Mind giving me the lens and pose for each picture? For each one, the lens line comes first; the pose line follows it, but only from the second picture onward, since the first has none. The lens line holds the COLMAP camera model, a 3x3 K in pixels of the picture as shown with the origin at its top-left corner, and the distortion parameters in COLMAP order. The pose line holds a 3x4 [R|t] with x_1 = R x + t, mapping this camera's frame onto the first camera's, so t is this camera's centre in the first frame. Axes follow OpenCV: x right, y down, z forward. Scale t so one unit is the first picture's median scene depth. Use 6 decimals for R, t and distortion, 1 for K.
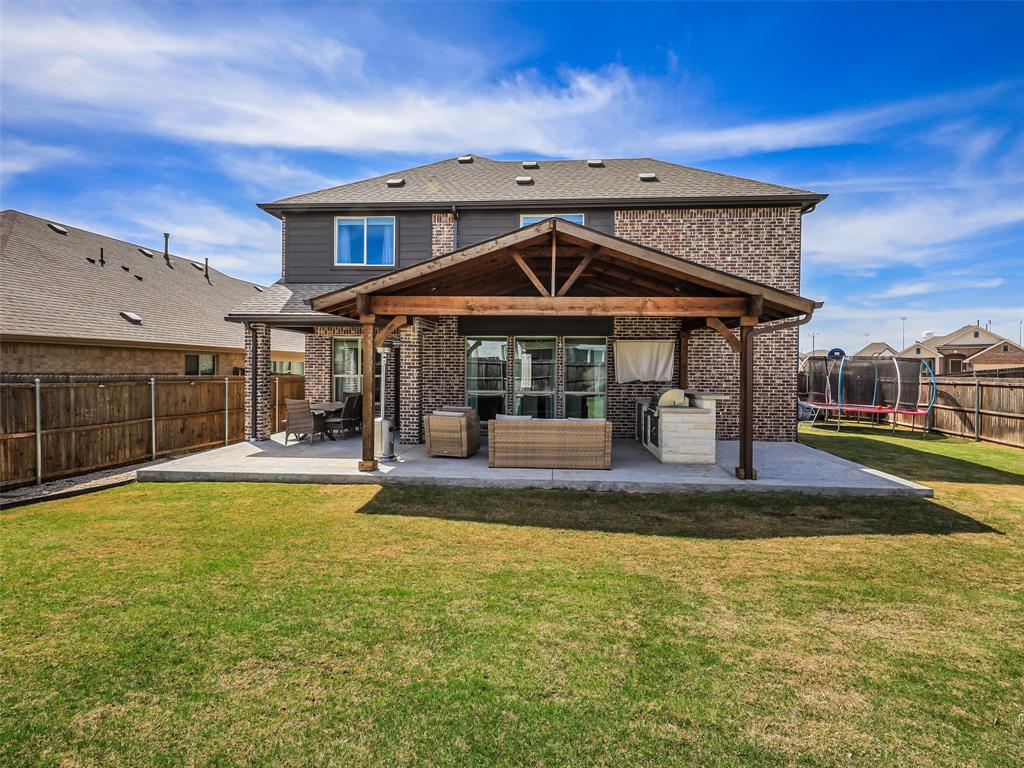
lens RADIAL K [[581.8, 0, 521.1], [0, 581.8, 376.0], [0, 0, 1]] dist [0.014952, 0.005477]
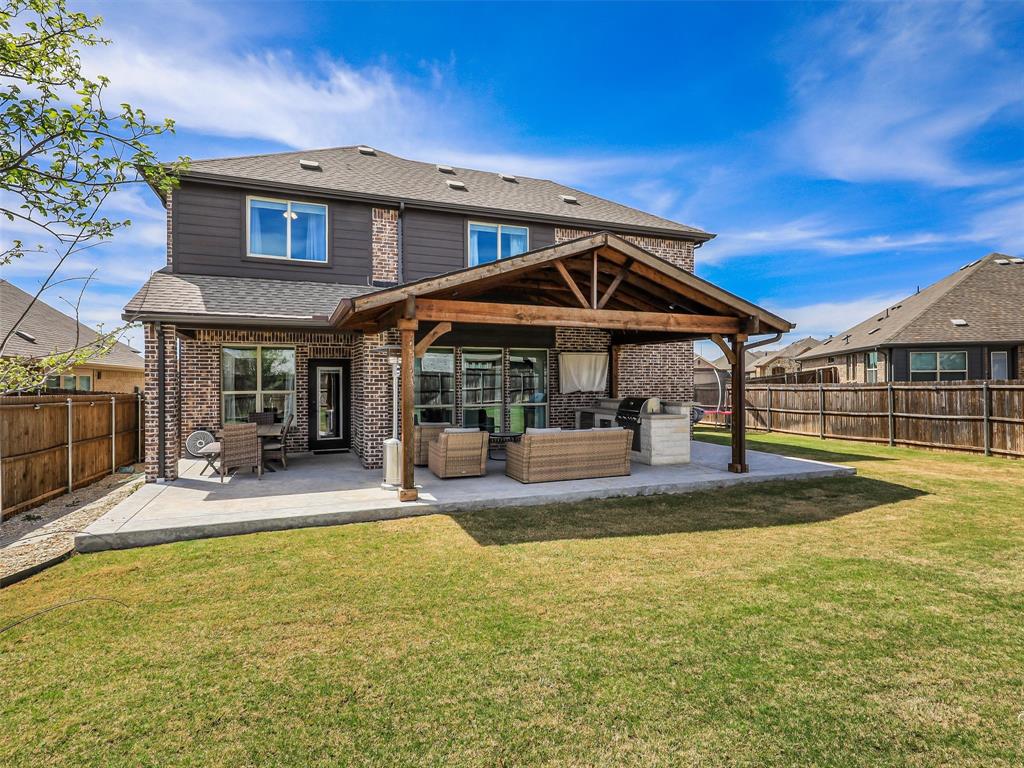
lens RADIAL K [[581.8, 0, 506.5], [0, 581.8, 390.8], [0, 0, 1]] dist [0.014952, 0.005477]
pose [[0.885875, -0.018958, 0.463536, -0.497215], [0.016097, 0.999819, 0.010129, -0.006410], [-0.463645, -0.001511, 0.886020, 0.156081]]
